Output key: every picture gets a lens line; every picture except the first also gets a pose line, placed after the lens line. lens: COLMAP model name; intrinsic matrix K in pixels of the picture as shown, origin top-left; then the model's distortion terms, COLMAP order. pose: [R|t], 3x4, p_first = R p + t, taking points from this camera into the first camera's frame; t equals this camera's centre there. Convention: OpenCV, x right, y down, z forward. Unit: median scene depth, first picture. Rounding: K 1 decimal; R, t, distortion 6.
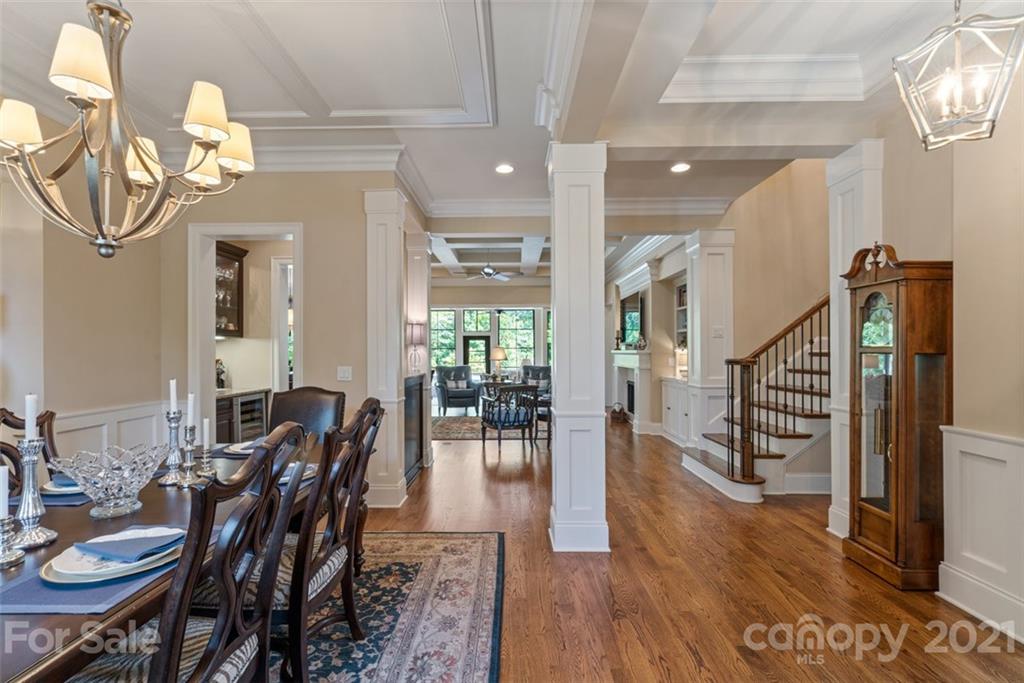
lens RADIAL K [[474.0, 0, 508.3], [0, 474.0, 350.8], [0, 0, 1]] dist [0.000468, 0.000403]
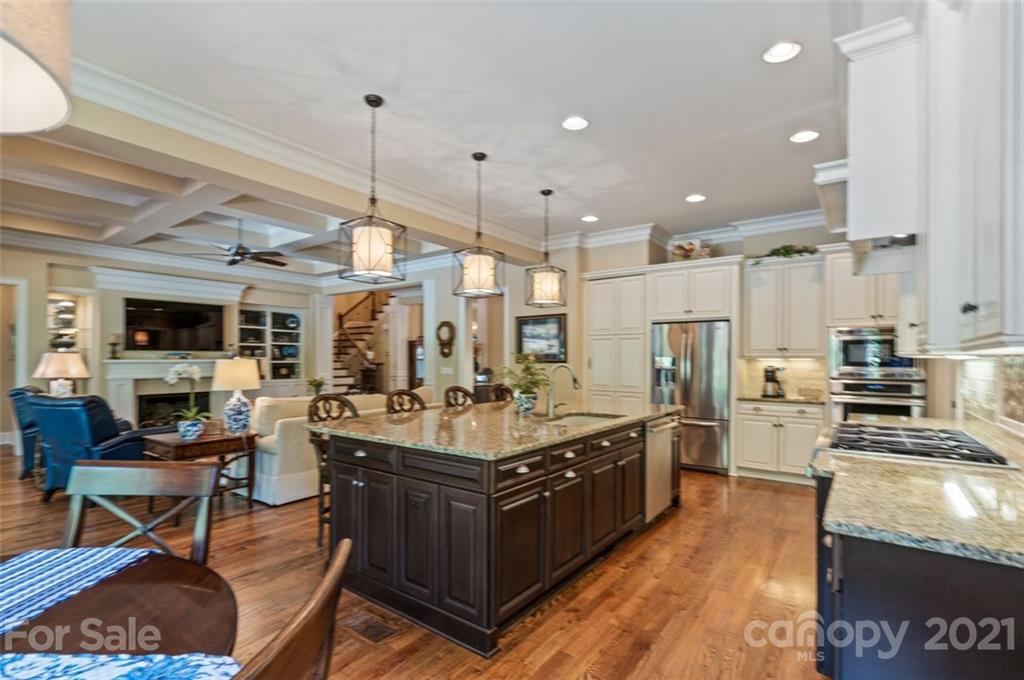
lens RADIAL K [[474.9, 0, 500.5], [0, 474.9, 356.2], [0, 0, 1]] dist [-0.000199, 0.000041]
pose [[-0.797853, 0.008927, 0.602786, -0.936151], [0.004549, 0.999951, -0.008787, 0.003830], [-0.602835, -0.004268, -0.797854, 1.555021]]
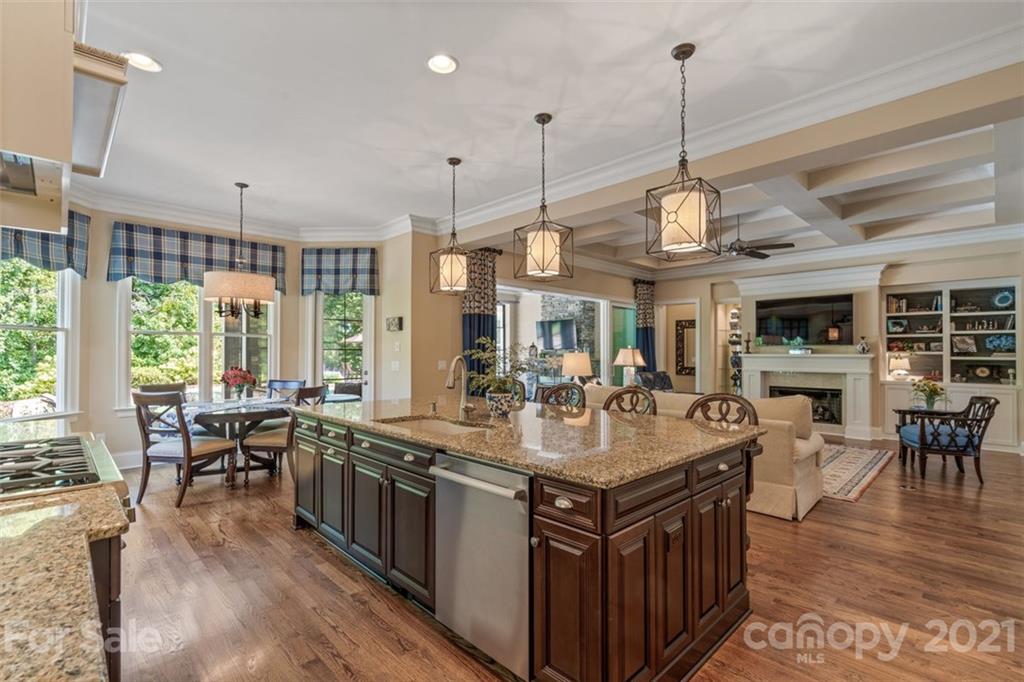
lens RADIAL K [[467.1, 0, 506.0], [0, 467.1, 347.1], [0, 0, 1]] dist [-0.002960, 0.000116]
pose [[0.716966, 0.016955, 0.696902, -0.936256], [-0.007111, 0.999830, -0.017009, 0.005047], [-0.697072, 0.007239, 0.716965, 0.846538]]
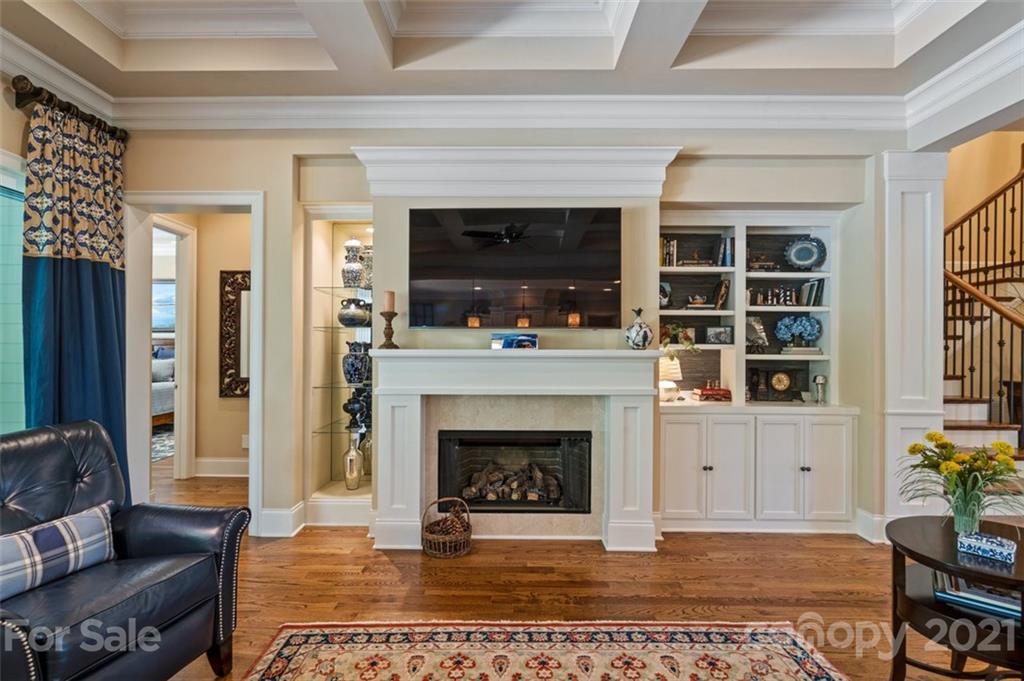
lens RADIAL K [[467.1, 0, 506.0], [0, 467.1, 346.6], [0, 0, 1]] dist [-0.002960, 0.000116]
pose [[0.003098, 0.008591, 0.999958, -0.138942], [-0.002590, 0.999960, -0.008583, -0.001114], [-0.999992, -0.002564, 0.003120, 1.145964]]
